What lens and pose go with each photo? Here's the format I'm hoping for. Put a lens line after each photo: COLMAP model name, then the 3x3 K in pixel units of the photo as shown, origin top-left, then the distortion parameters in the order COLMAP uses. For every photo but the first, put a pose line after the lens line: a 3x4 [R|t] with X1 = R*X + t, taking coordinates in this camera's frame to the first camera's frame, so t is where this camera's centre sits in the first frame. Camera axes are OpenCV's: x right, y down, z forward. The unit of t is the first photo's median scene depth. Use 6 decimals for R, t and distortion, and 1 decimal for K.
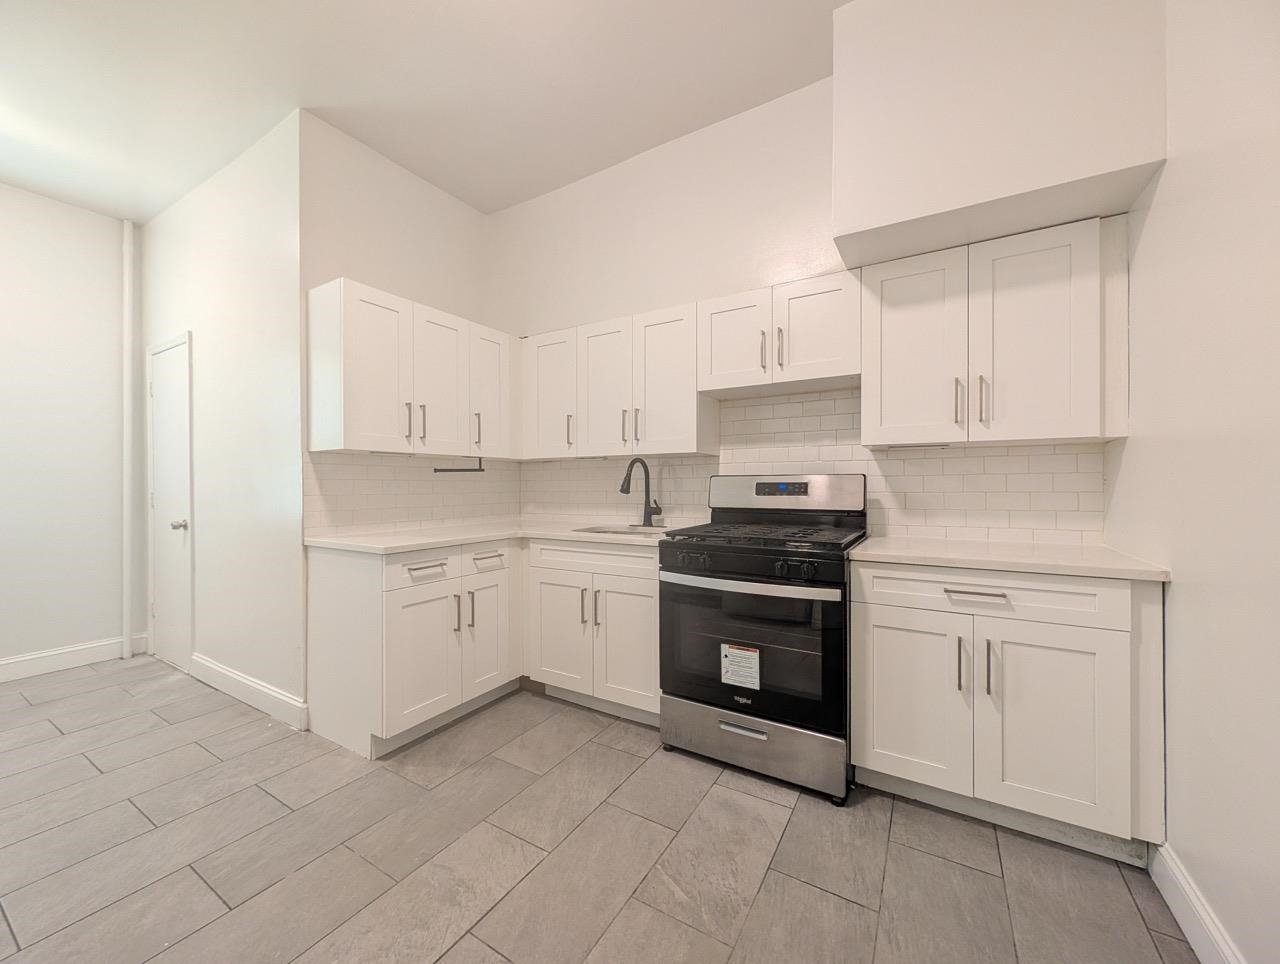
lens RADIAL K [[496.8, 0, 644.5], [0, 496.8, 483.3], [0, 0, 1]] dist [0.001136, 0.000344]
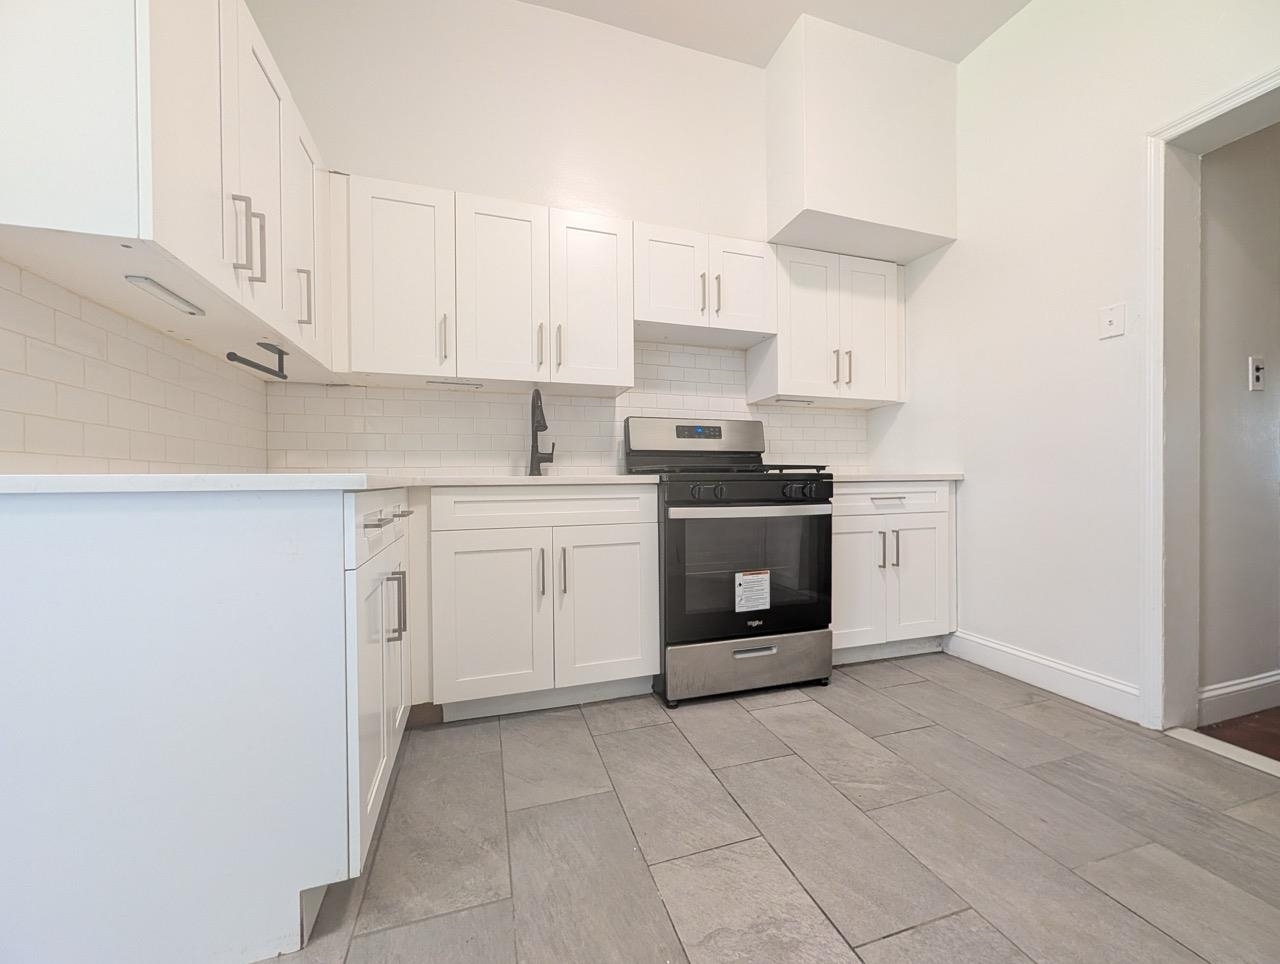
lens RADIAL K [[496.8, 0, 644.5], [0, 496.8, 483.3], [0, 0, 1]] dist [0.001136, 0.000344]
pose [[0.657342, -0.007594, 0.753554, -0.720830], [0.005450, 0.999971, 0.005323, 0.138306], [-0.753572, 0.000608, 0.657365, 0.490322]]
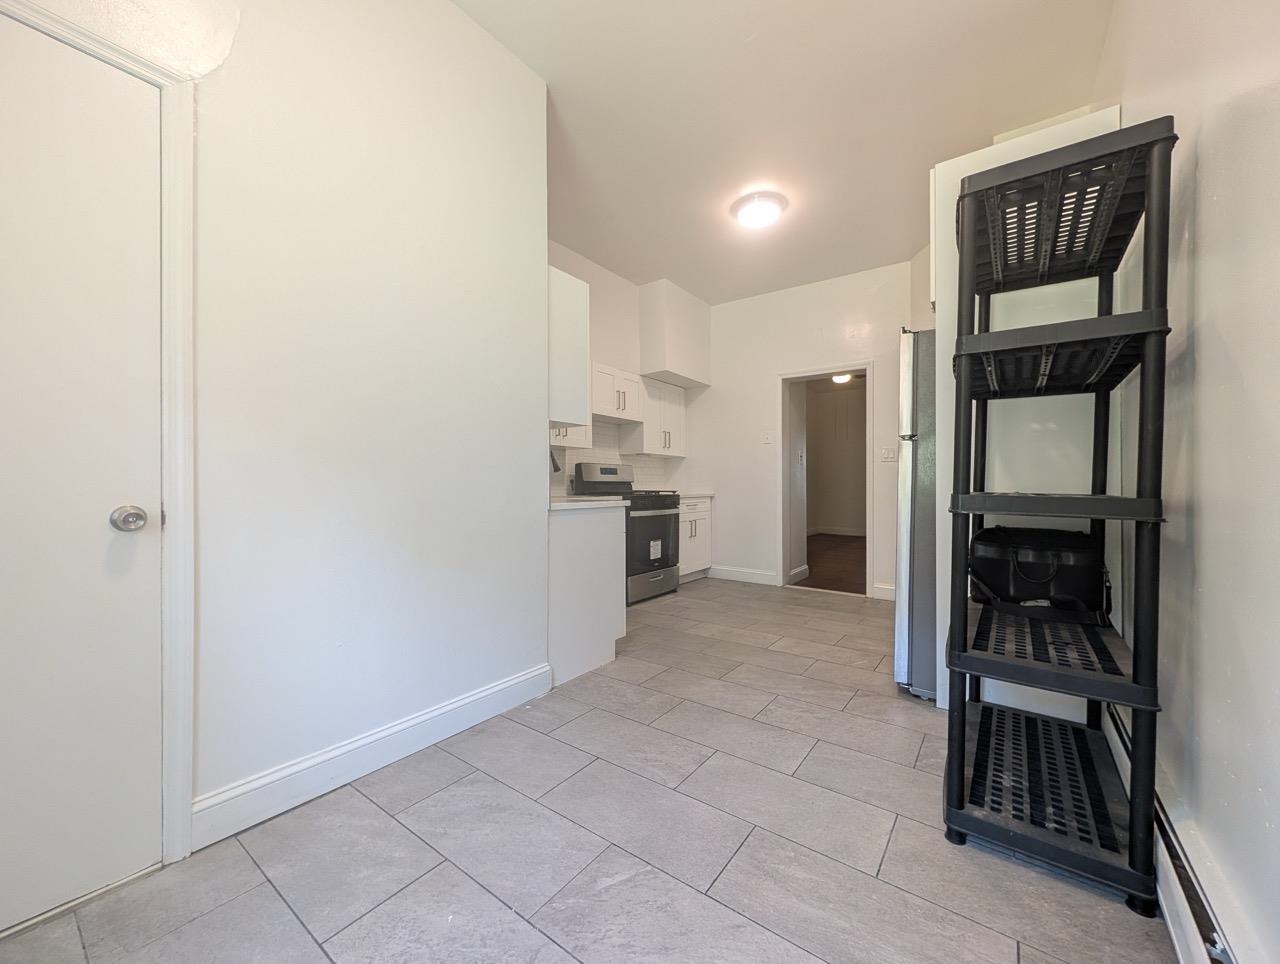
lens RADIAL K [[496.8, 0, 644.5], [0, 496.8, 483.3], [0, 0, 1]] dist [0.001136, 0.000344]
pose [[0.092512, 0.006637, 0.995689, -2.008048], [0.004483, 0.999965, -0.007082, 0.088173], [-0.995701, 0.005119, 0.092479, 0.837603]]
